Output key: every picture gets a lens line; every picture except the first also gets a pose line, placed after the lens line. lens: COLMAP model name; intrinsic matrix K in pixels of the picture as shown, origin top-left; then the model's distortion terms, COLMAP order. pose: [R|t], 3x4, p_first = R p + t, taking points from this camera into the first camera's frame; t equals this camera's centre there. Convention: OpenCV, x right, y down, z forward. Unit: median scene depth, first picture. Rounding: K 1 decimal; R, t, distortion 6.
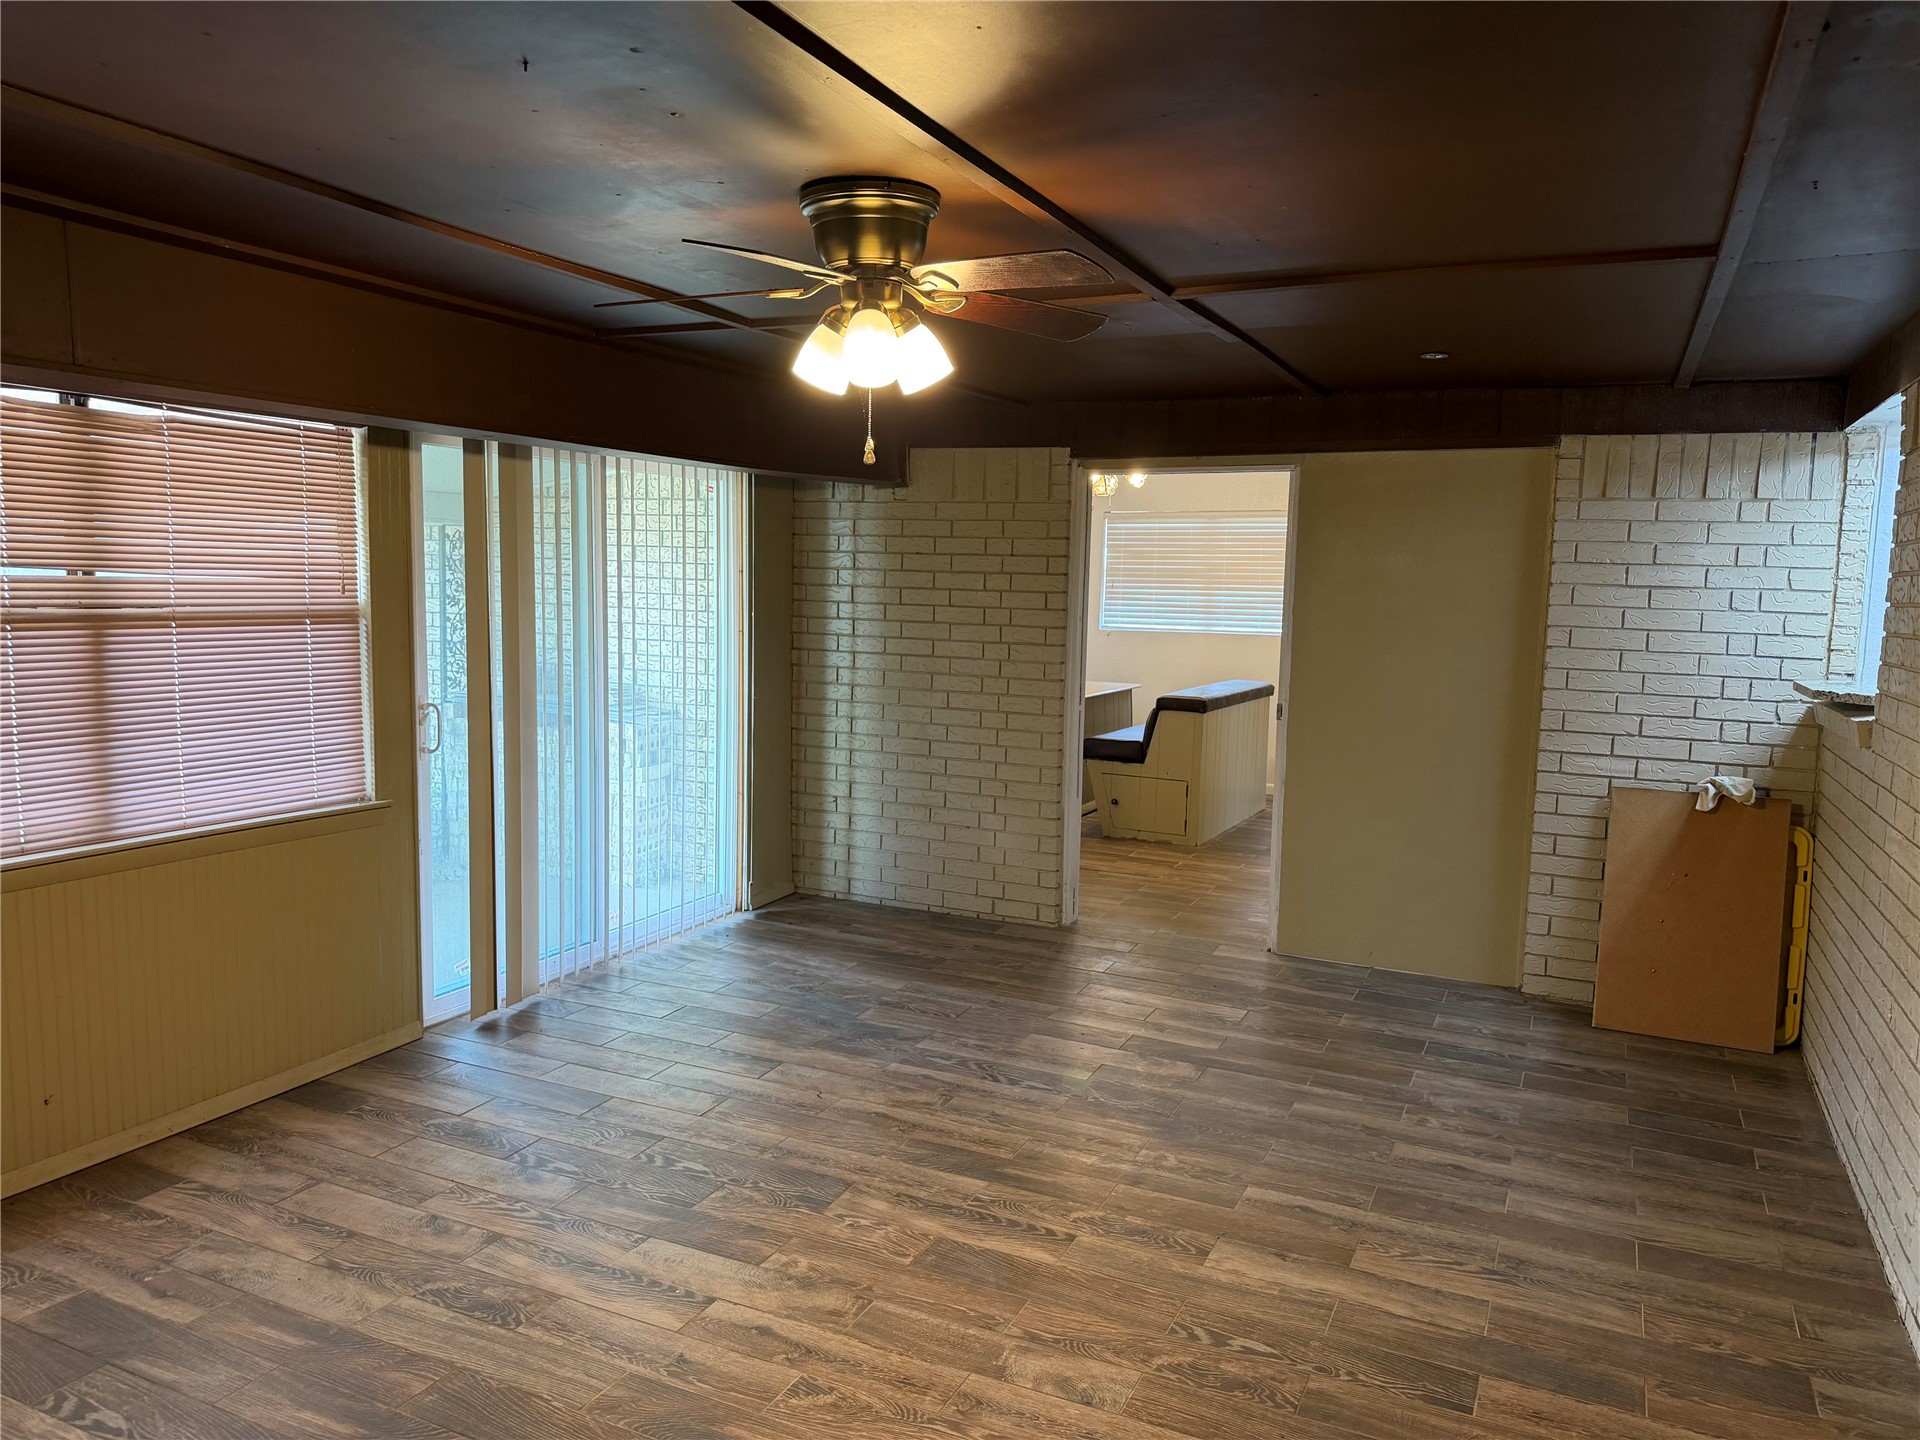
lens RADIAL K [[1339.0, 0, 962.2], [0, 1339.0, 720.2], [0, 0, 1]] dist [0.034023, -0.038510]
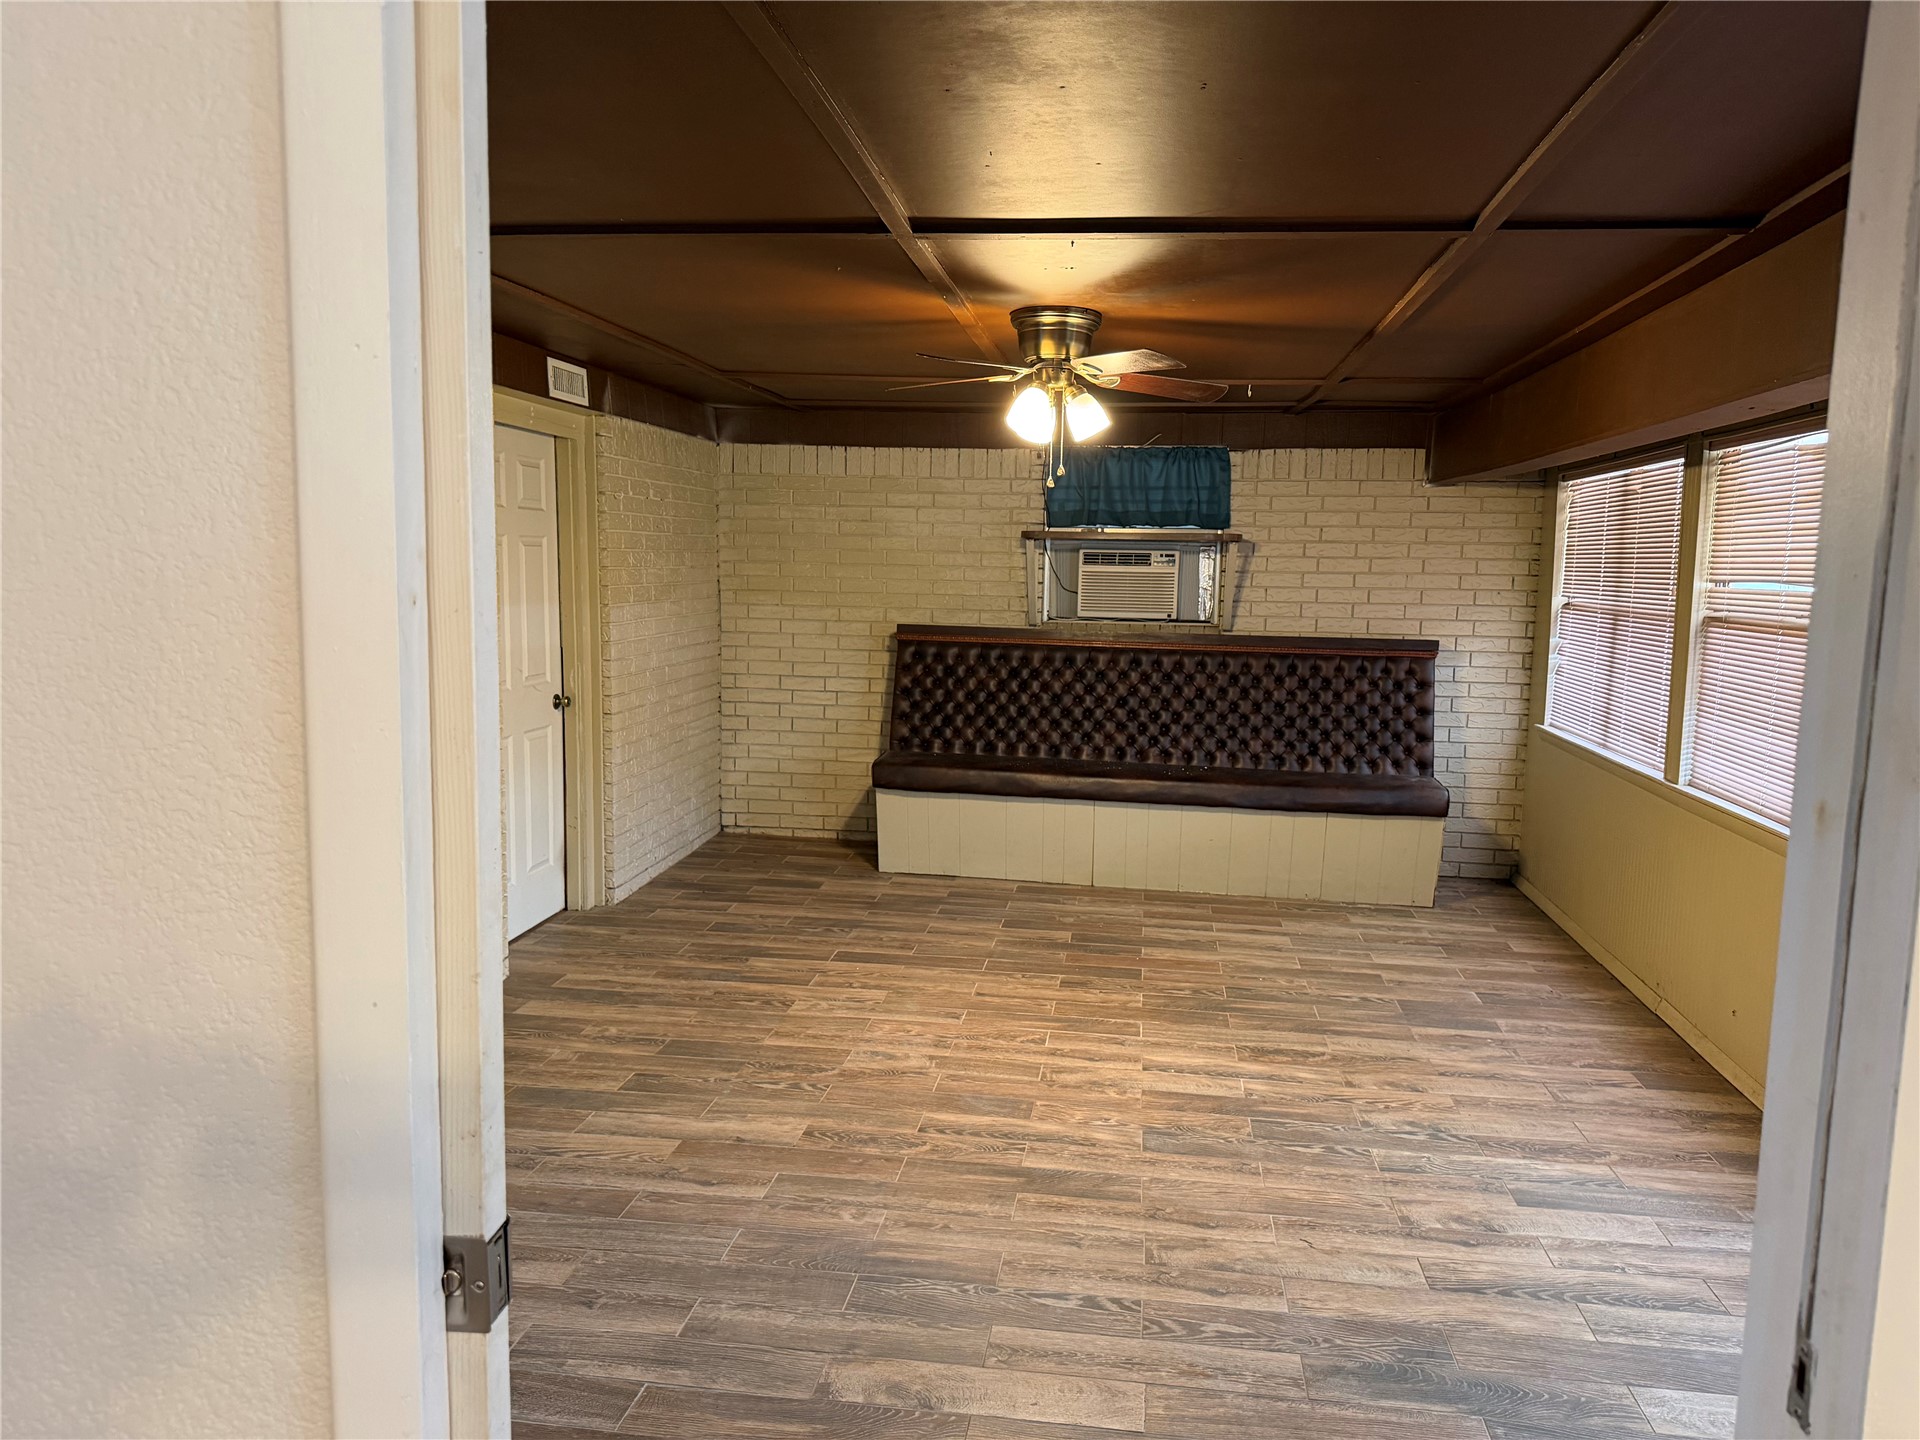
lens RADIAL K [[1339.0, 0, 962.7], [0, 1339.0, 719.4], [0, 0, 1]] dist [0.034023, -0.038510]
pose [[-0.952229, -0.005567, -0.305335, 0.388312], [-0.073395, 0.974700, 0.211122, -0.195809], [0.296435, 0.223447, -0.928546, 1.940503]]
